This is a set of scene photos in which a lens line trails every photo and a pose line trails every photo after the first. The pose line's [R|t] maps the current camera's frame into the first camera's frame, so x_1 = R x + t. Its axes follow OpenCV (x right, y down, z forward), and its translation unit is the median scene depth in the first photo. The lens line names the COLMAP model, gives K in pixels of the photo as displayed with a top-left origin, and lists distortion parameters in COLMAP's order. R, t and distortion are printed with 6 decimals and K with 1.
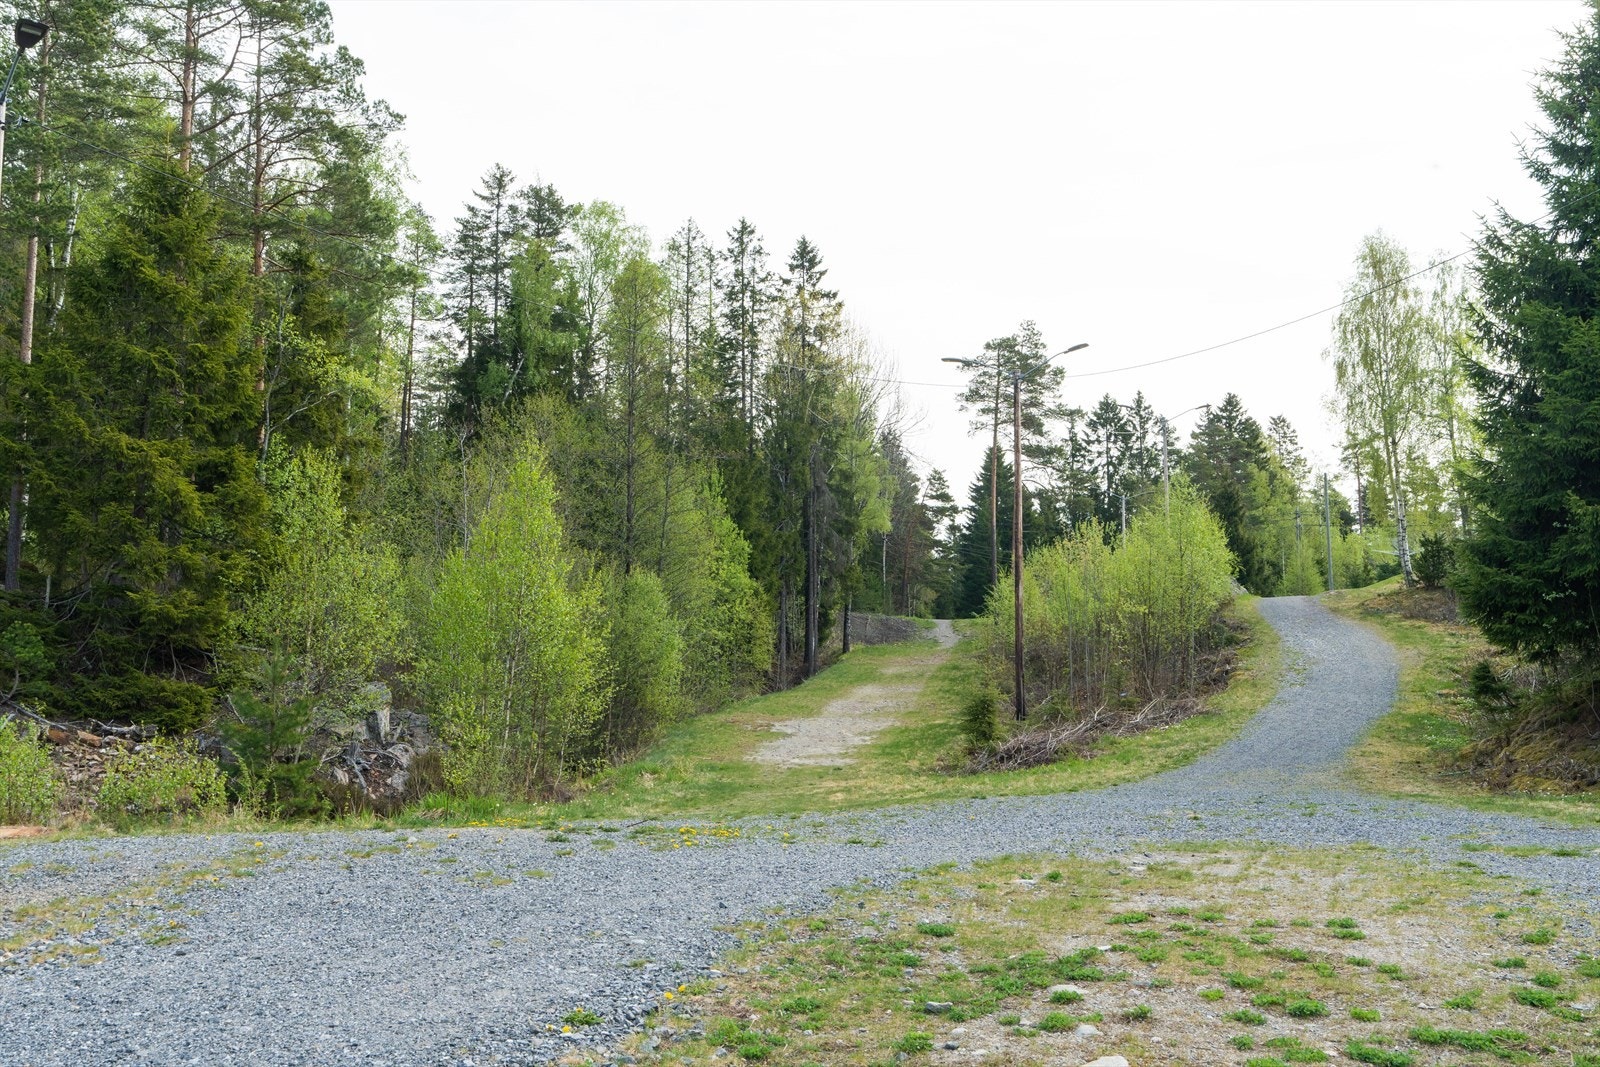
lens RADIAL K [[1269.3, 0, 833.4], [0, 1269.3, 559.3], [0, 0, 1]] dist [-0.028730, -0.000193]
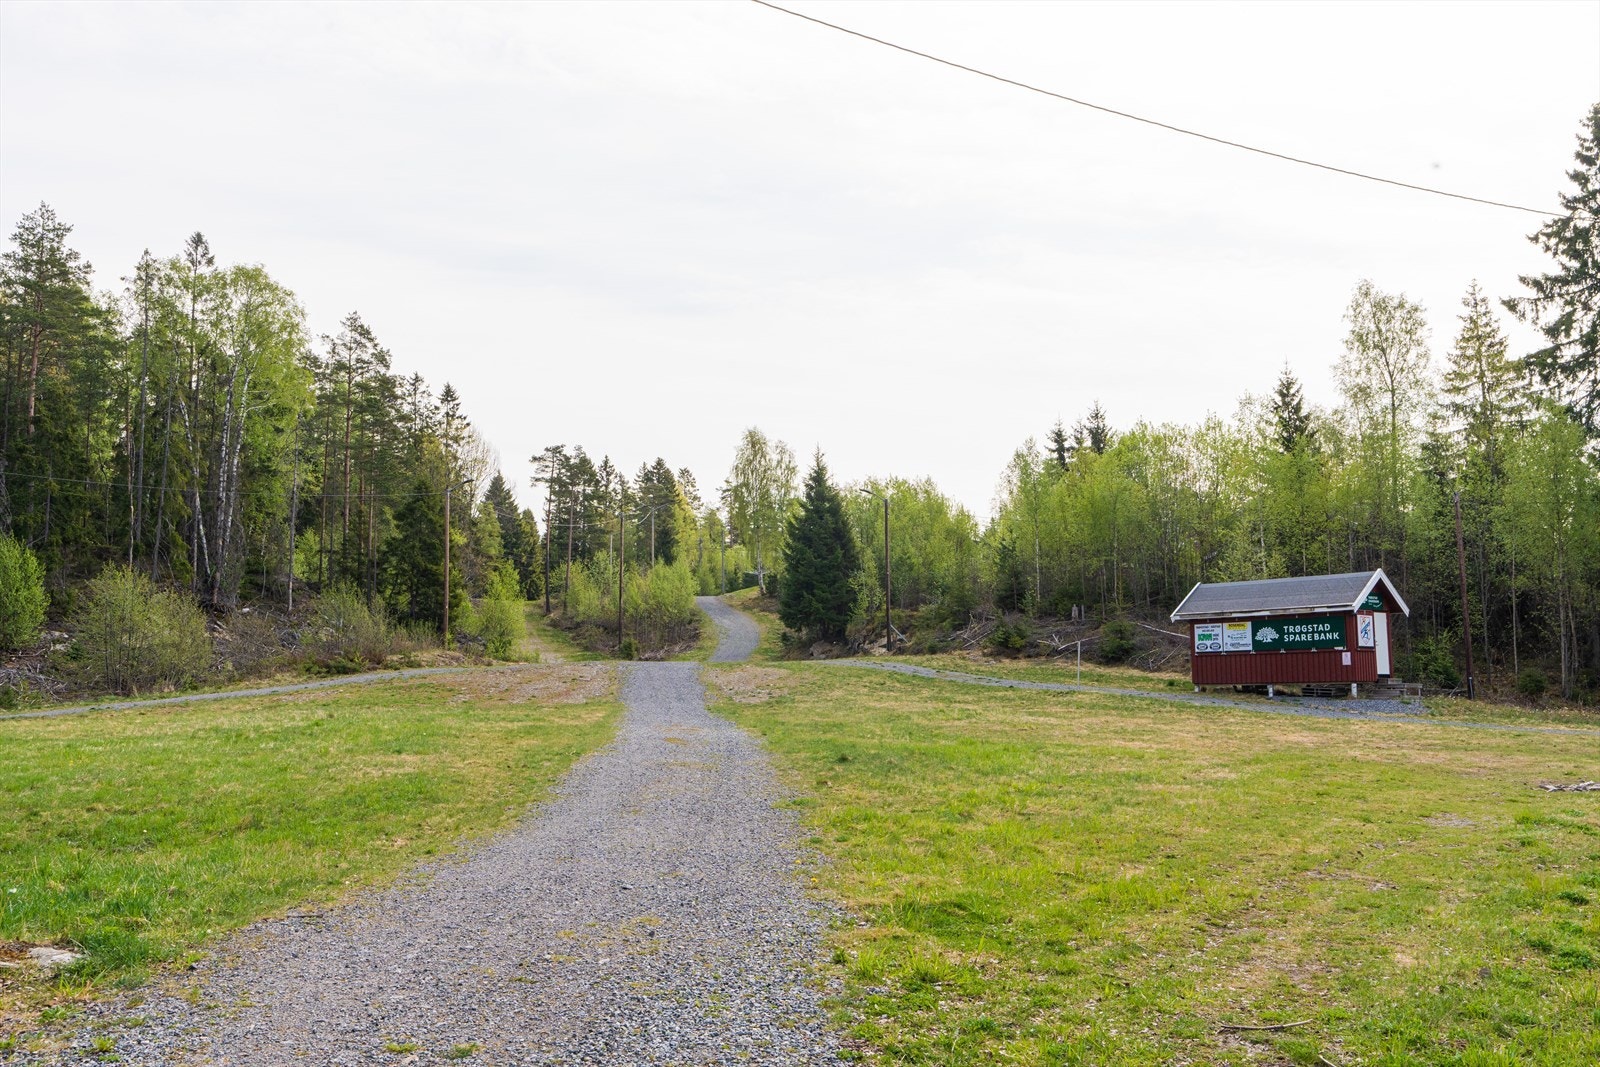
lens RADIAL K [[1269.3, 0, 833.4], [0, 1269.3, 559.3], [0, 0, 1]] dist [-0.028730, -0.000193]
pose [[0.880023, 0.020992, 0.474468, -0.371995], [-0.037066, 0.999011, 0.024549, -0.075167], [-0.473483, -0.039191, 0.879930, -0.771034]]
